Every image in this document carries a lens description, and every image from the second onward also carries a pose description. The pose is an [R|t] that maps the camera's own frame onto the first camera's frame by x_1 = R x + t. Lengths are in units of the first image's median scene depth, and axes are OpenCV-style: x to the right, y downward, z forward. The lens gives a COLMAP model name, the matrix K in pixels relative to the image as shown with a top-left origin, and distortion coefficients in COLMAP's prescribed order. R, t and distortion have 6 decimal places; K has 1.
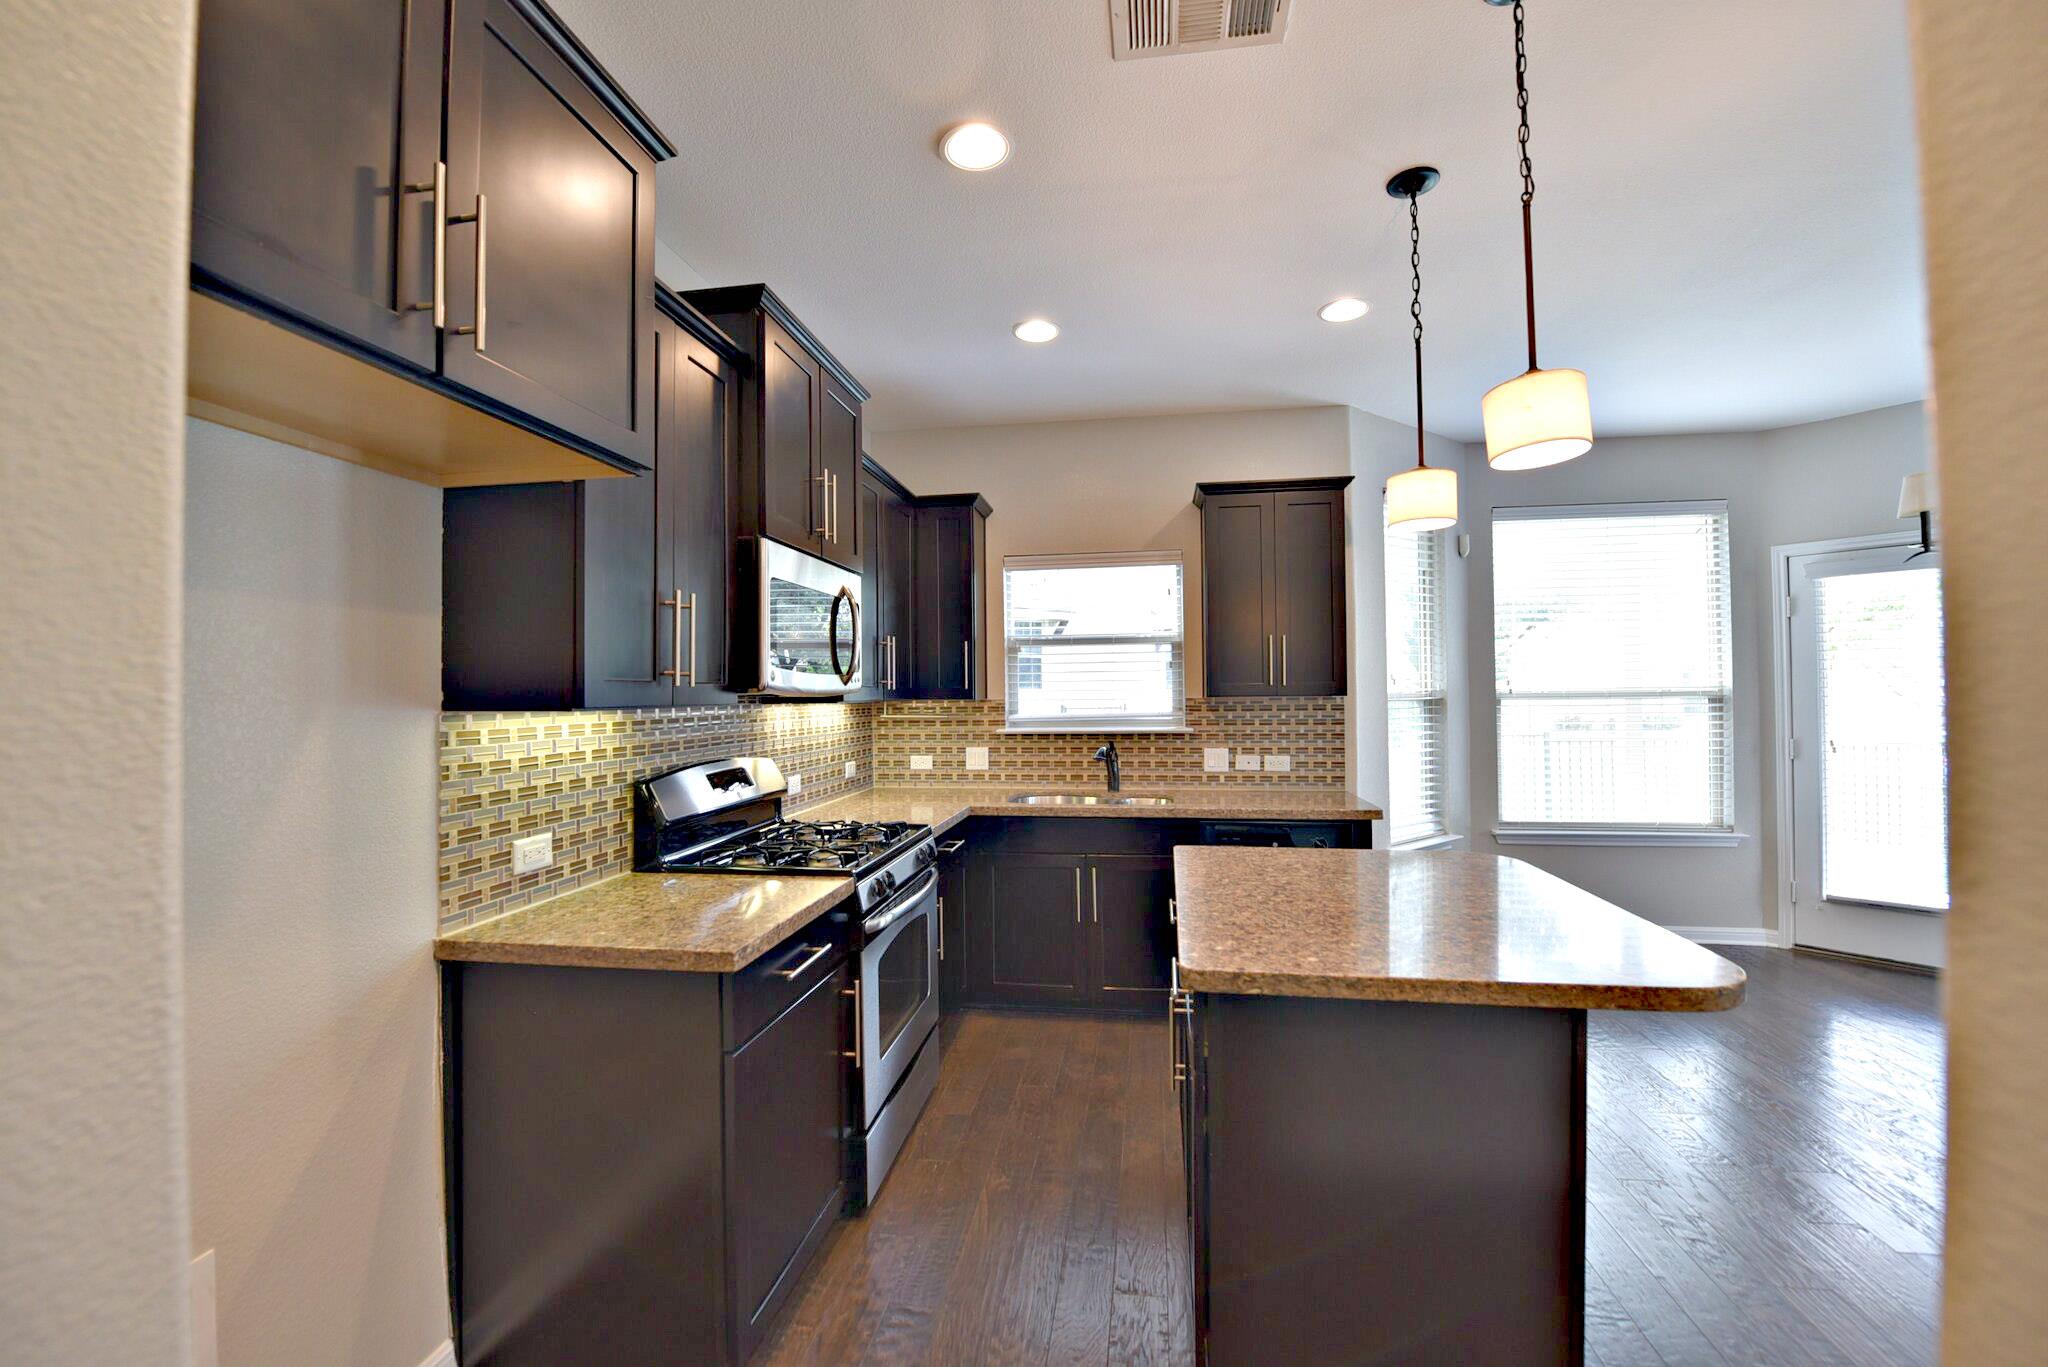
lens RADIAL K [[814.6, 0, 1035.4], [0, 814.6, 683.3], [0, 0, 1]] dist [-0.014727, -0.000593]
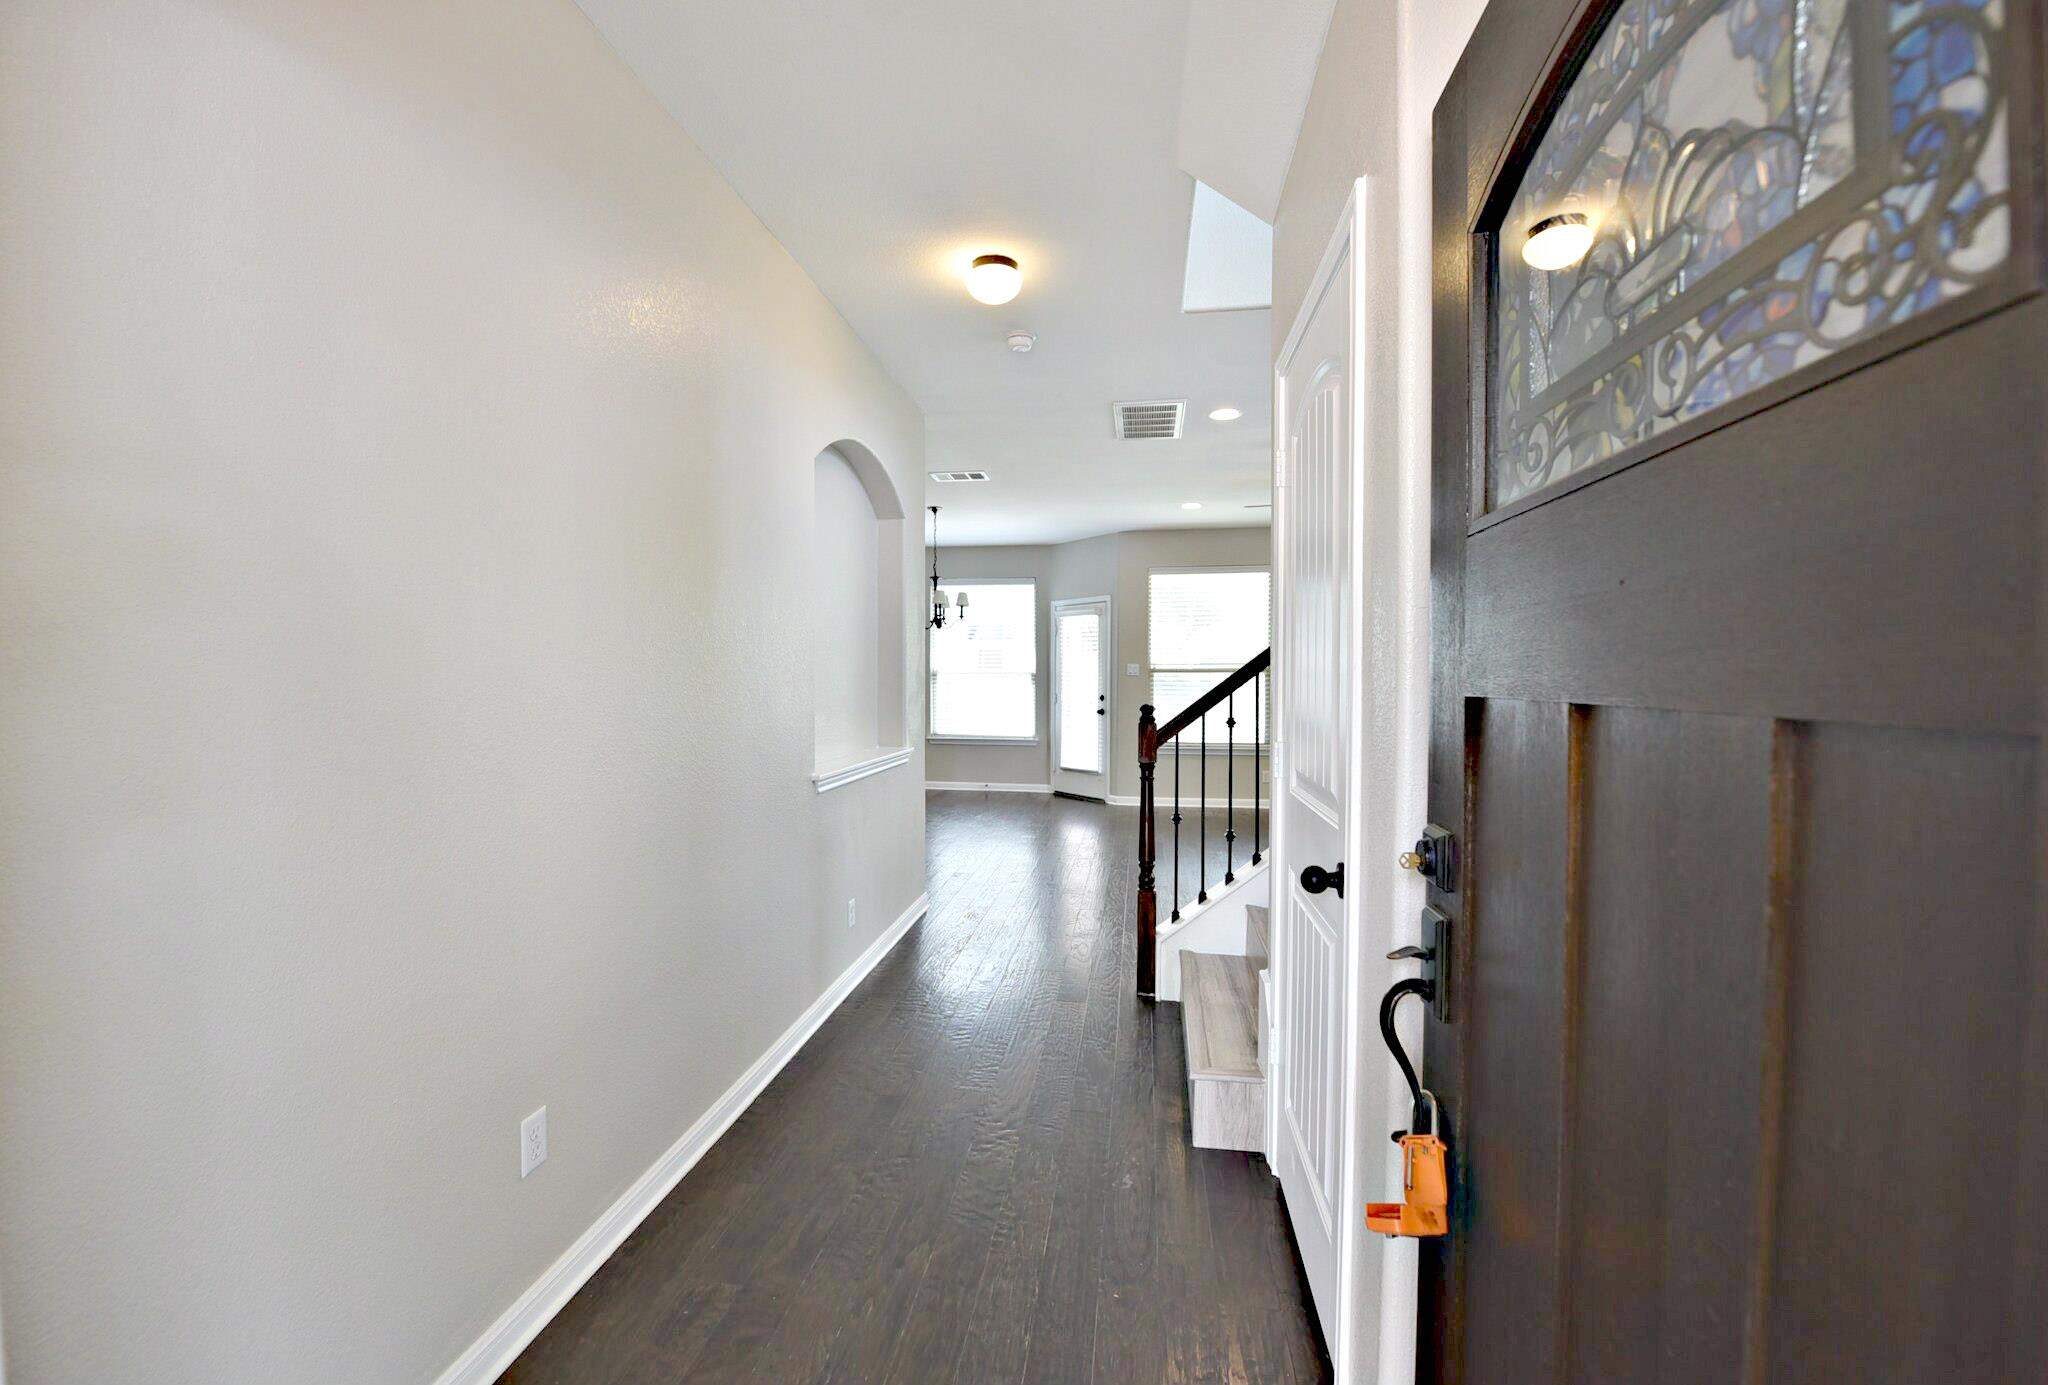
lens RADIAL K [[848.0, 0, 1024.0], [0, 848.0, 692.5], [0, 0, 1]] dist [-0.000402, -0.000004]
pose [[0.999852, 0.008274, 0.015100, 0.872838], [-0.008731, 0.999498, 0.030456, -0.002126], [-0.014840, -0.030583, 0.999422, -1.277715]]
